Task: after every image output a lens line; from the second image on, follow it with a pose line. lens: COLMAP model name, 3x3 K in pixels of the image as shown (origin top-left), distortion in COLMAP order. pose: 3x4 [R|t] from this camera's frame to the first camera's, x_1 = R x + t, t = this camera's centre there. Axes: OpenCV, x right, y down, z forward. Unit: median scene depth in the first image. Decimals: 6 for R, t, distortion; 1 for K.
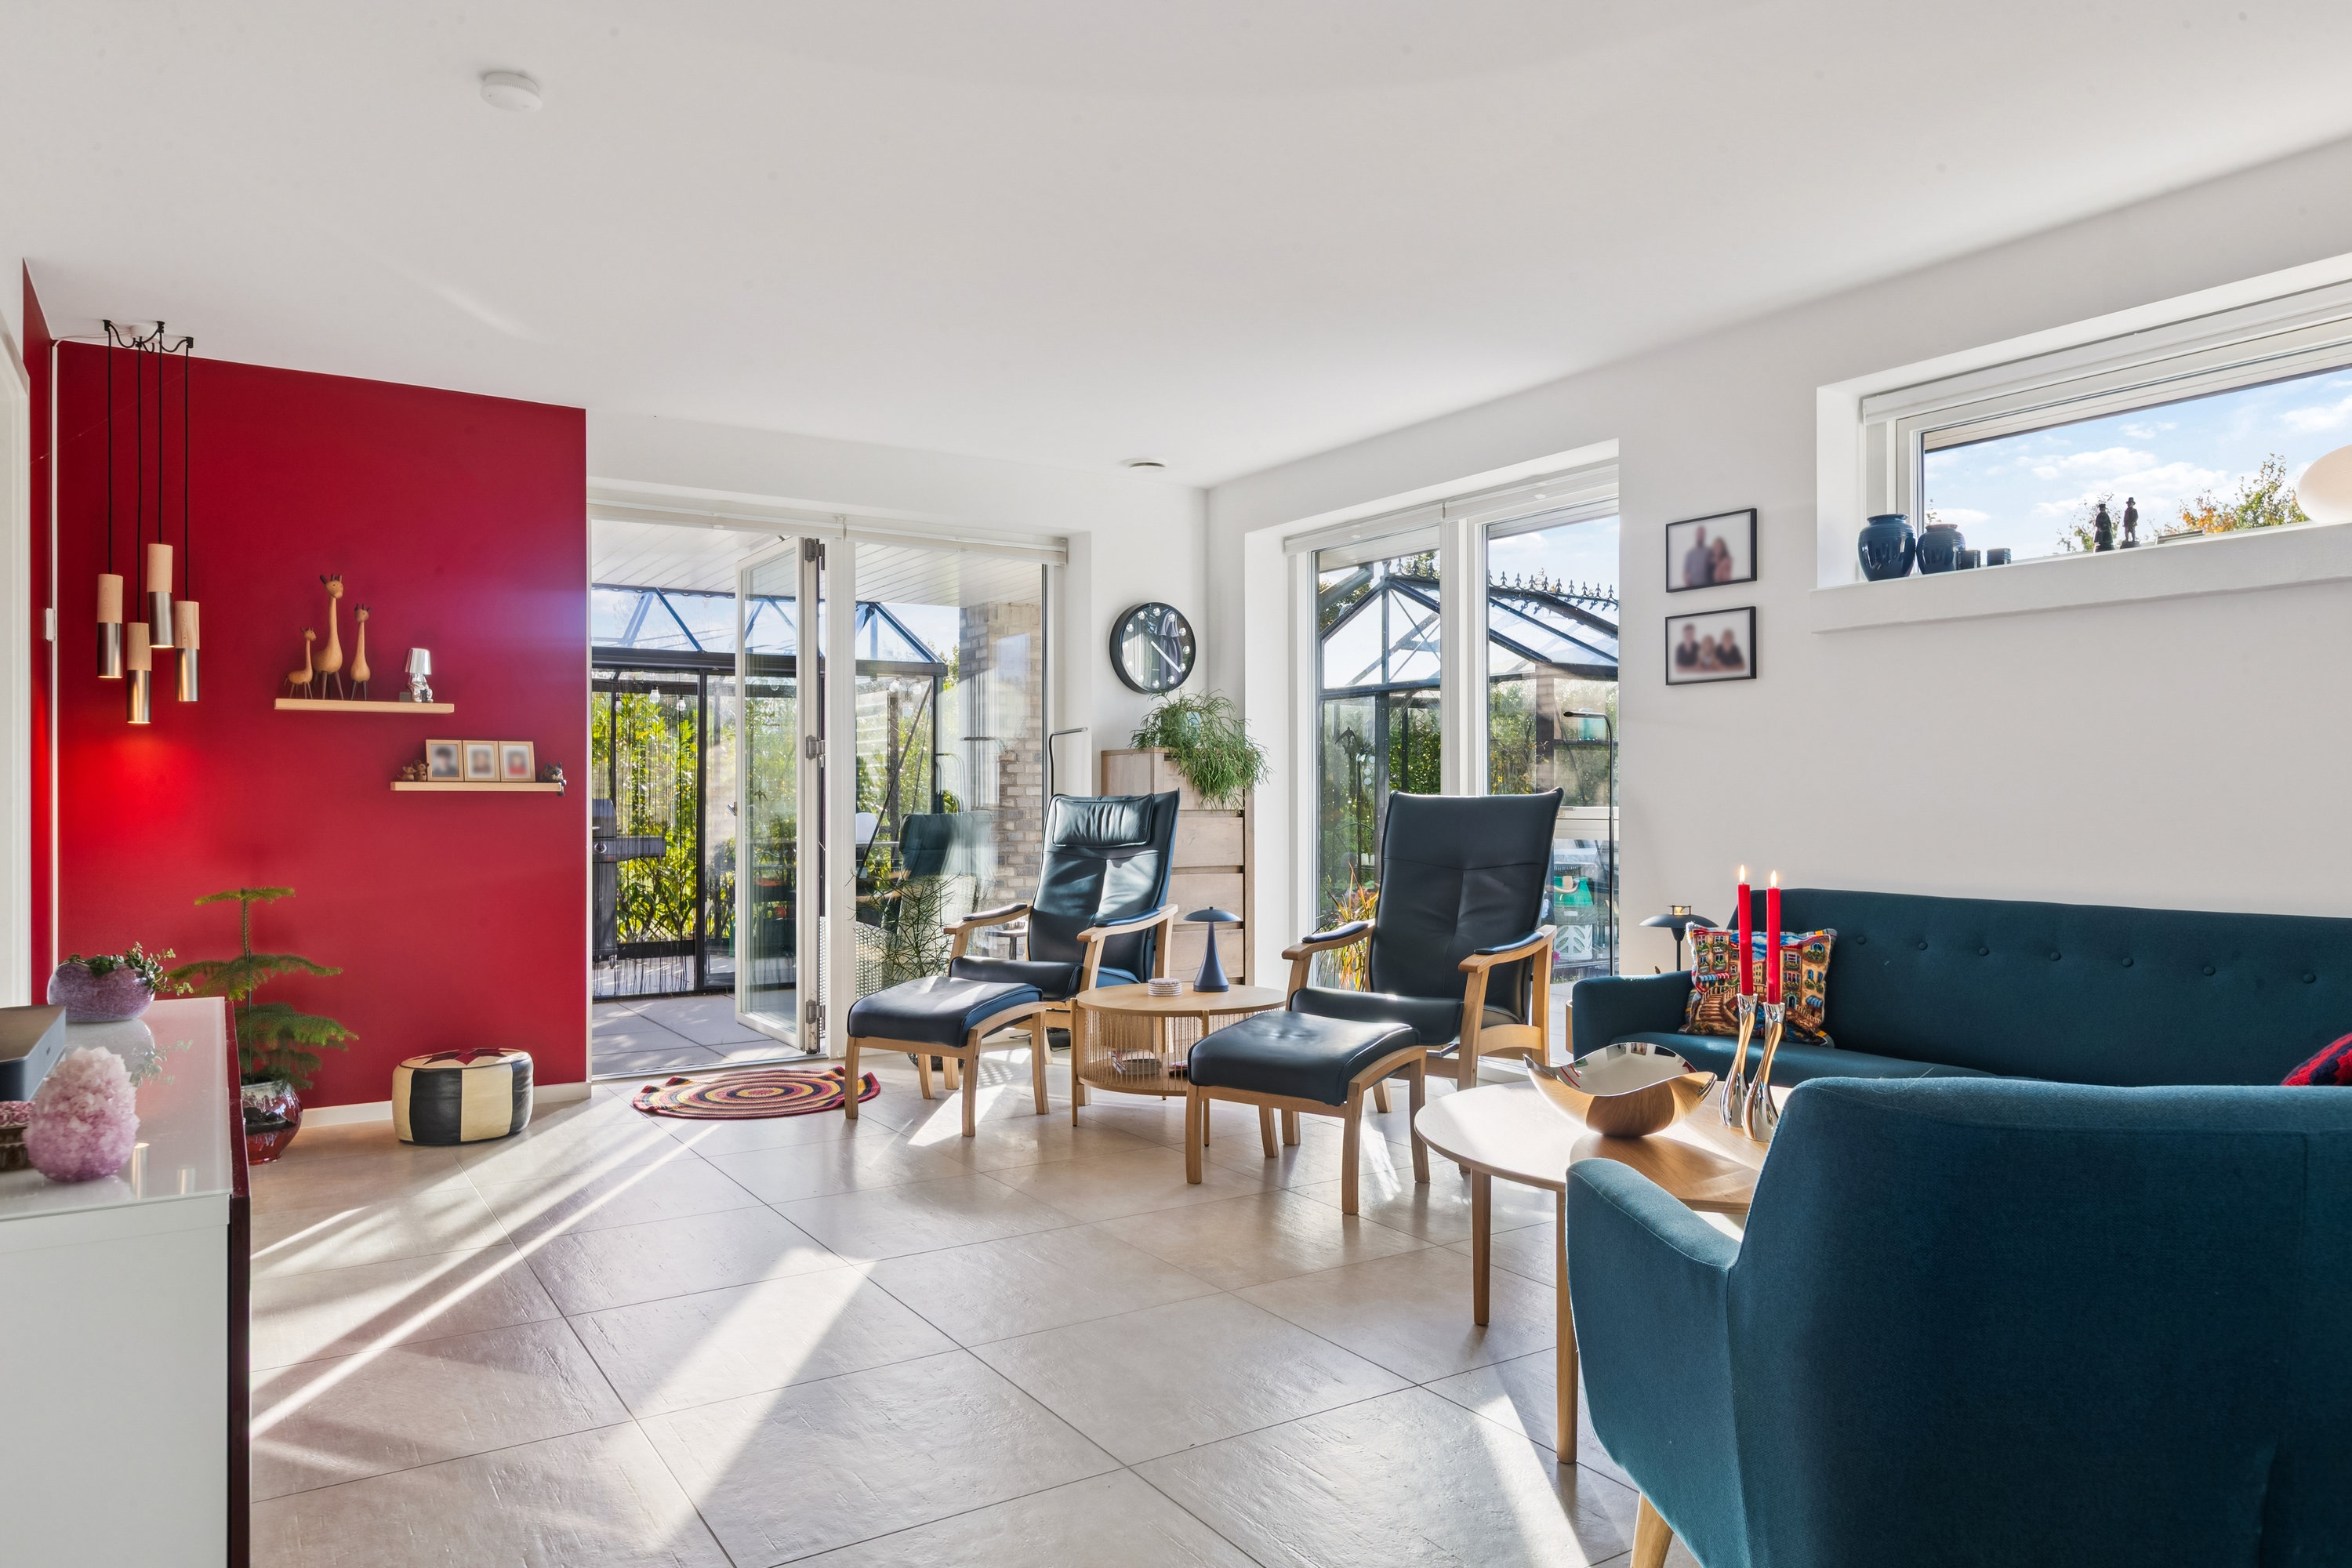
lens RADIAL K [[1514.6, 0, 1184.7], [0, 1514.6, 774.2], [0, 0, 1]] dist [0.001515, -0.001849]
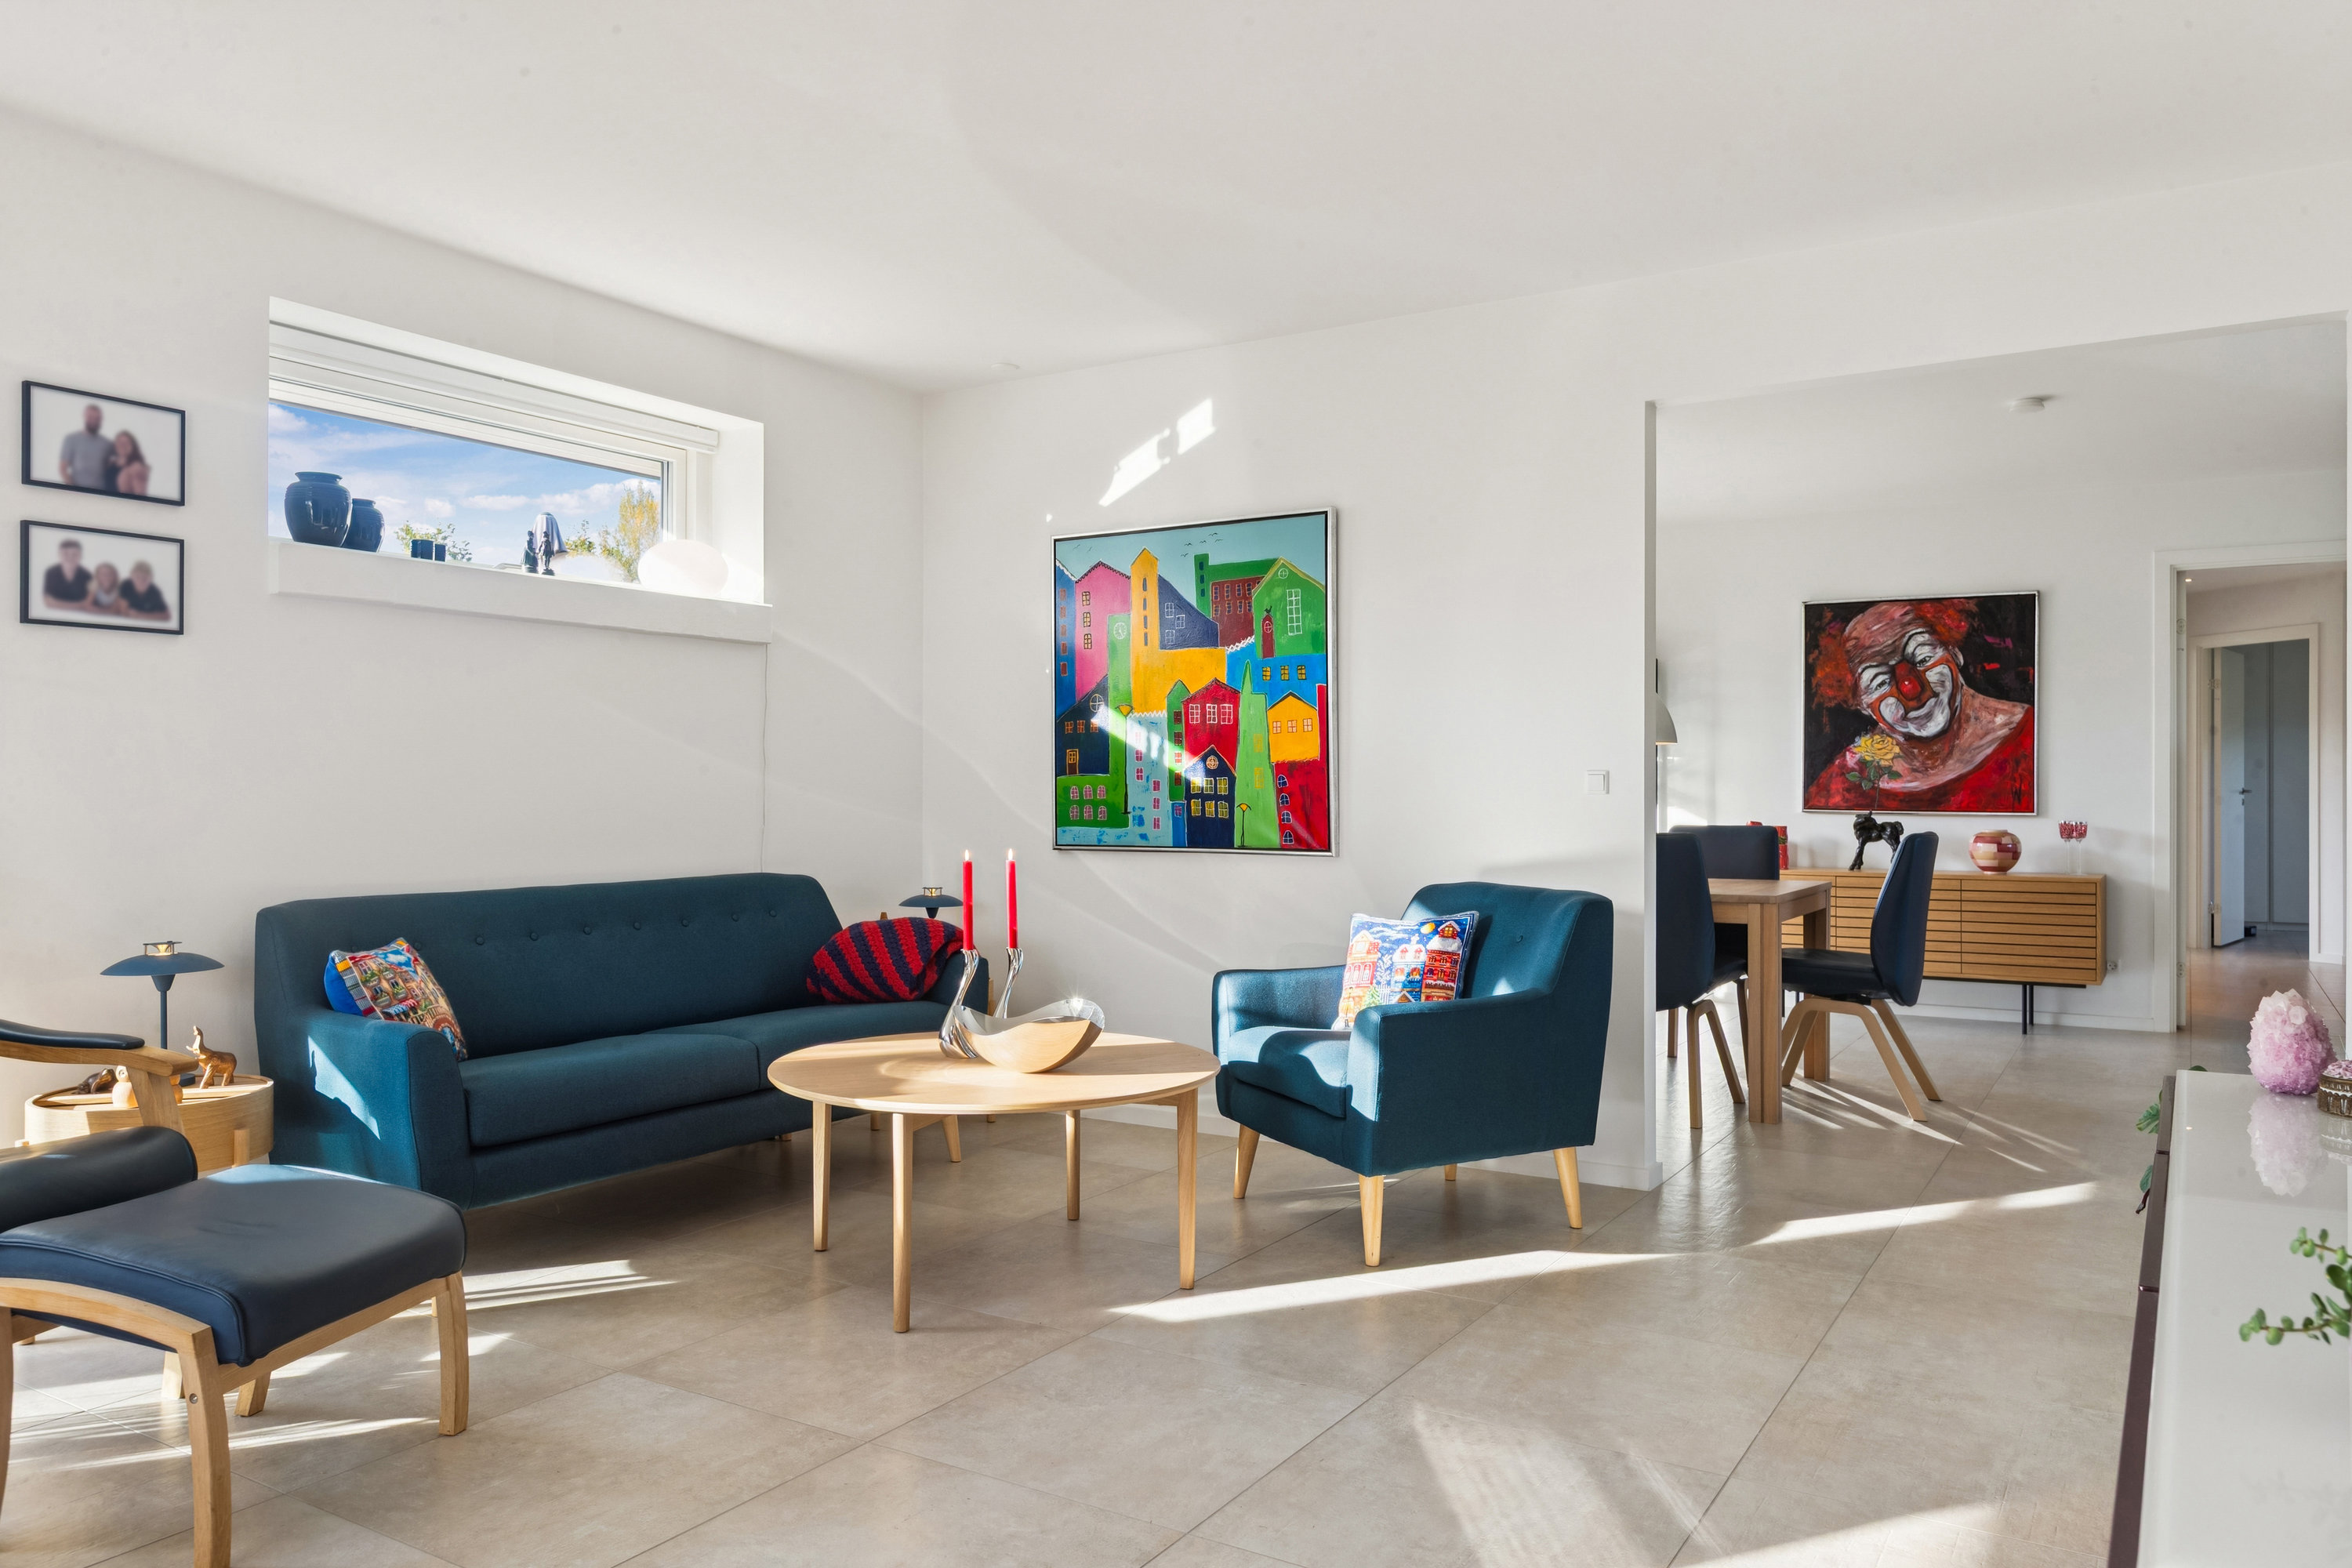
lens RADIAL K [[1618.4, 0, 1181.0], [0, 1618.4, 779.7], [0, 0, 1]] dist [-0.003069, -0.000021]
pose [[-0.427310, 0.005928, 0.904086, -0.562338], [-0.014662, 0.999802, -0.013486, 0.012899], [-0.903986, -0.019019, -0.427138, 0.877641]]
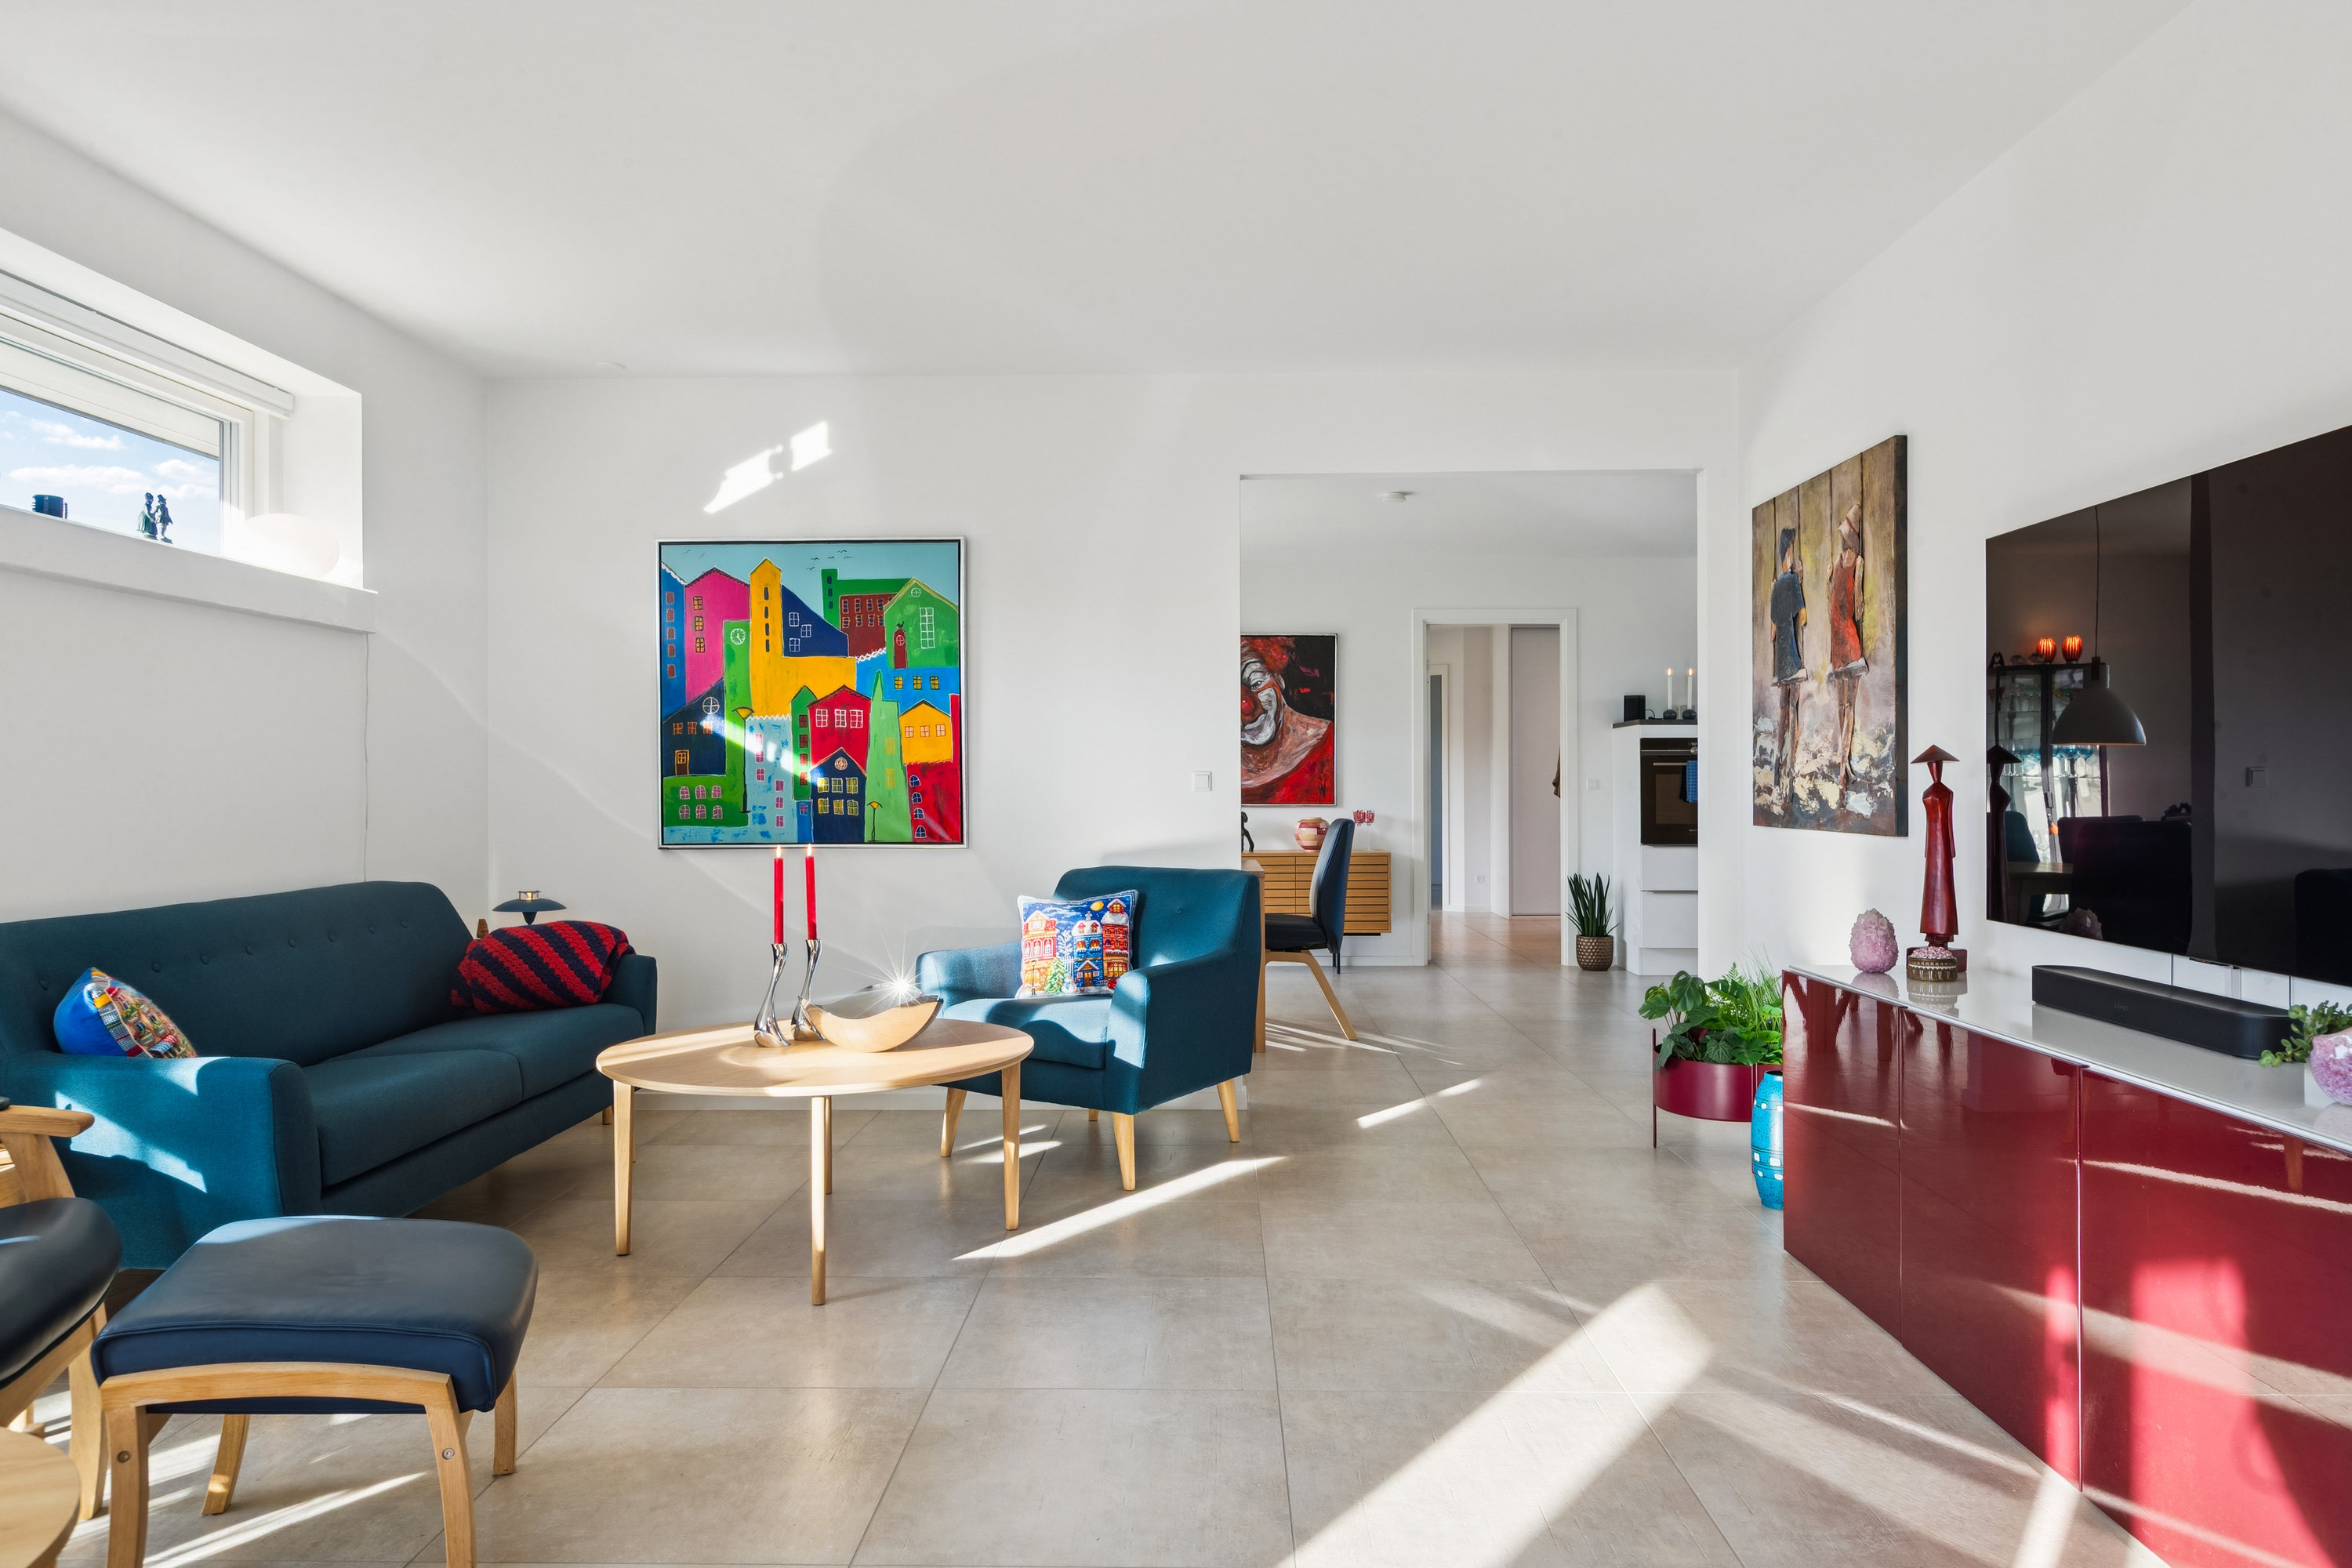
lens RADIAL K [[1514.6, 0, 1175.2], [0, 1514.6, 786.6], [0, 0, 1]] dist [0.001515, -0.001849]
pose [[-0.826381, 0.004285, 0.563095, -0.397990], [-0.004279, 0.999894, -0.013888, 0.017200], [-0.563095, -0.013886, -0.826275, 1.170070]]
